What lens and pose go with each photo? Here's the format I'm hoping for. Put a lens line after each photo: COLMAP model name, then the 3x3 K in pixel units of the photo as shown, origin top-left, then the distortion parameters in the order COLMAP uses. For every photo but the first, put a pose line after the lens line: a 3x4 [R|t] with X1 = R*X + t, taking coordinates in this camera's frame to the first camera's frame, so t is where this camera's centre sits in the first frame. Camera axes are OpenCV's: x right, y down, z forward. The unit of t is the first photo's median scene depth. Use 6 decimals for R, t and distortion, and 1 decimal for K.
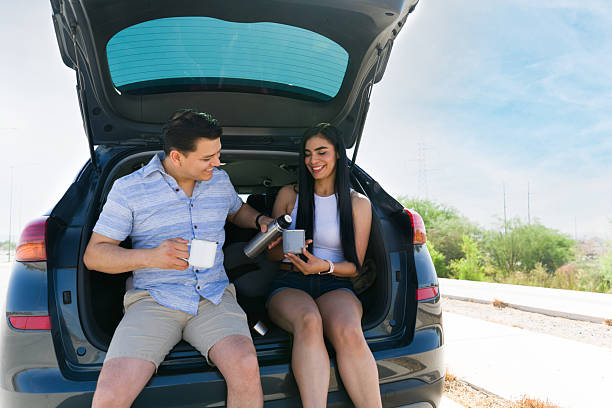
lens RADIAL K [[481.2, 0, 306.0], [0, 481.2, 204.0], [0, 0, 1]] dist [0.002560, 0.000712]
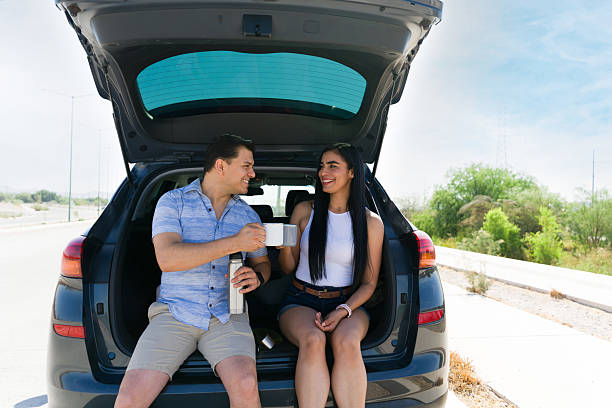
lens RADIAL K [[479.8, 0, 306.0], [0, 479.8, 204.0], [0, 0, 1]] dist [0.010858, 0.001301]
pose [[0.989752, 0.027676, -0.140091, 0.131863], [-0.017784, 0.997291, 0.071372, -0.131941], [0.141687, -0.068149, 0.987563, -0.047689]]
